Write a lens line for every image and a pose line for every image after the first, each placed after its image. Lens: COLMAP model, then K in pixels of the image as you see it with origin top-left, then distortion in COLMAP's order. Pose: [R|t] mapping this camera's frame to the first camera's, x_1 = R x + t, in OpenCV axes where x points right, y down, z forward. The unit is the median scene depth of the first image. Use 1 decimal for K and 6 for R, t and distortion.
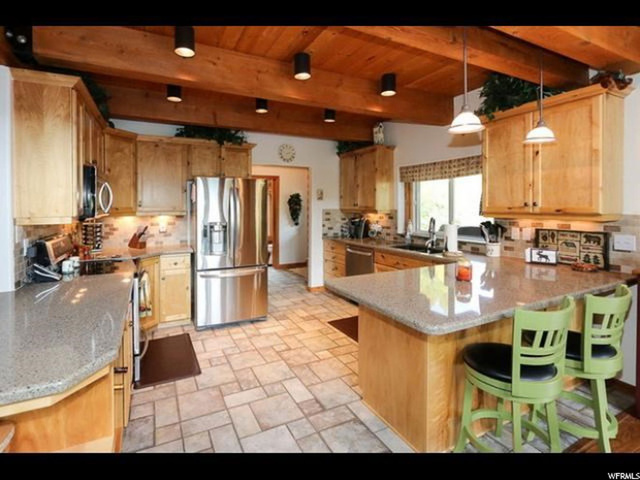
lens RADIAL K [[305.1, 0, 287.3], [0, 305.1, 210.1], [0, 0, 1]] dist [-0.005481, -0.000512]
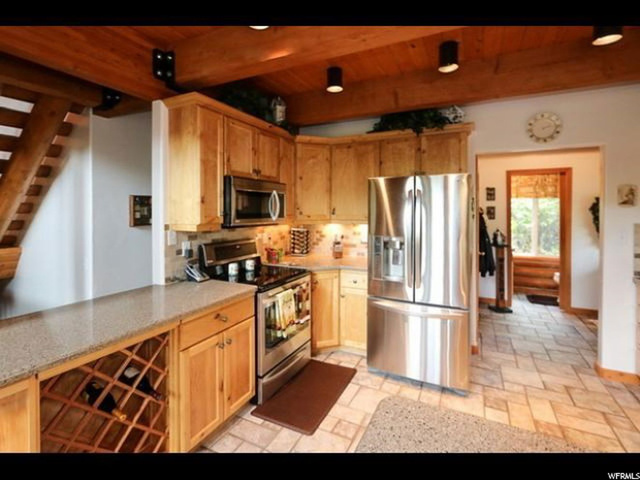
lens RADIAL K [[305.7, 0, 322.3], [0, 305.7, 211.4], [0, 0, 1]] dist [-0.005218, -0.000304]
pose [[0.646457, 0.009631, -0.762890, 0.290662], [-0.016929, 0.999855, -0.001723, -0.023878], [0.762763, 0.014029, 0.646526, 0.478060]]
